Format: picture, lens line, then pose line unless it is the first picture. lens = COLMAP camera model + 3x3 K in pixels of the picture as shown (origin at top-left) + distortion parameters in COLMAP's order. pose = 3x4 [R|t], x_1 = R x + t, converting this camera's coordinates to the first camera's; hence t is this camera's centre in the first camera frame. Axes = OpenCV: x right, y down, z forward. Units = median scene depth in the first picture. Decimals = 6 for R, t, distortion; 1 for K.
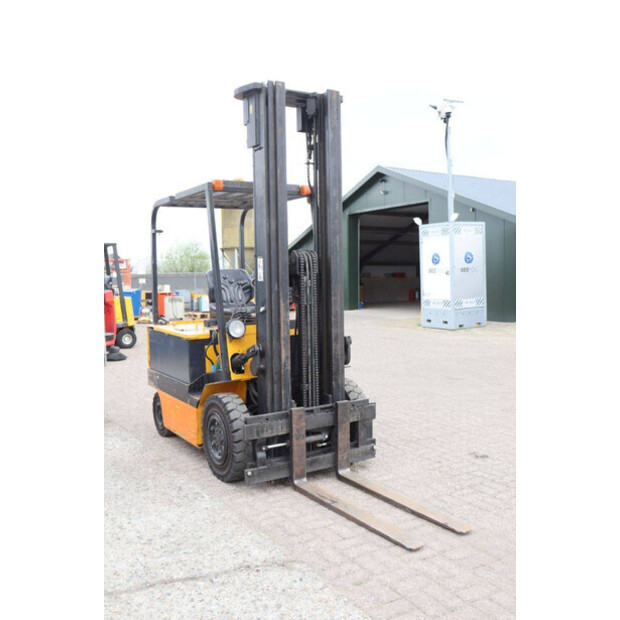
lens RADIAL K [[613.0, 0, 310.0], [0, 613.0, 310.0], [0, 0, 1]] dist [-0.062079, 0.014124]
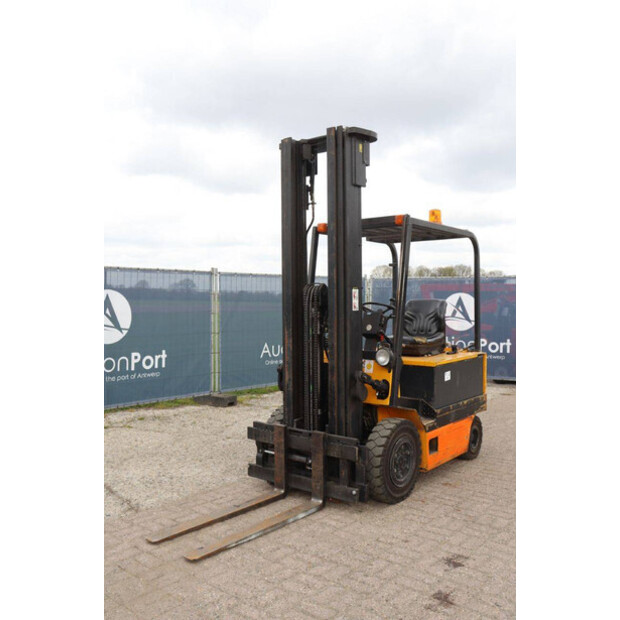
lens RADIAL K [[584.1, 0, 302.0], [0, 584.1, 309.4], [0, 0, 1]] dist [-0.123428, 0.150434]
pose [[0.318074, 0.030284, -0.947582, 0.984027], [-0.065224, 0.997821, 0.009996, -0.062864], [0.945820, 0.058626, 0.319356, 0.678982]]
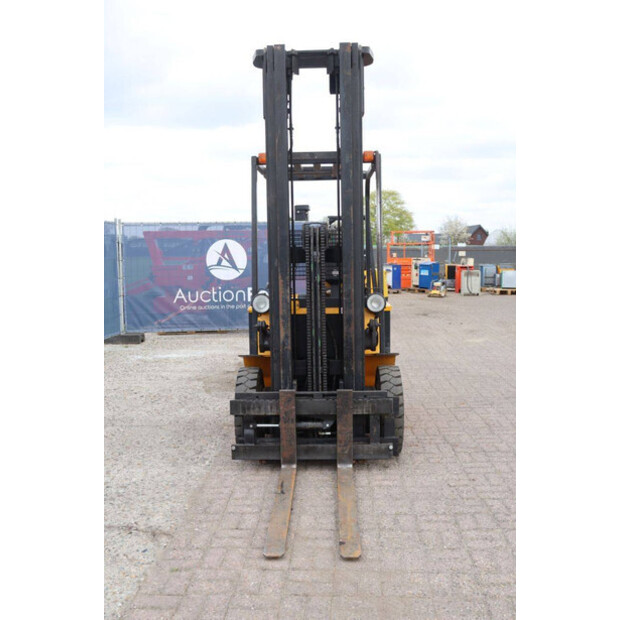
lens RADIAL K [[633.6, 0, 310.0], [0, 633.6, 310.0], [0, 0, 1]] dist [-0.062380, 0.017574]
pose [[0.832072, 0.058375, -0.551588, 0.539316], [-0.035112, 0.997995, 0.052653, -0.016958], [0.553556, -0.024444, 0.832453, 0.201489]]
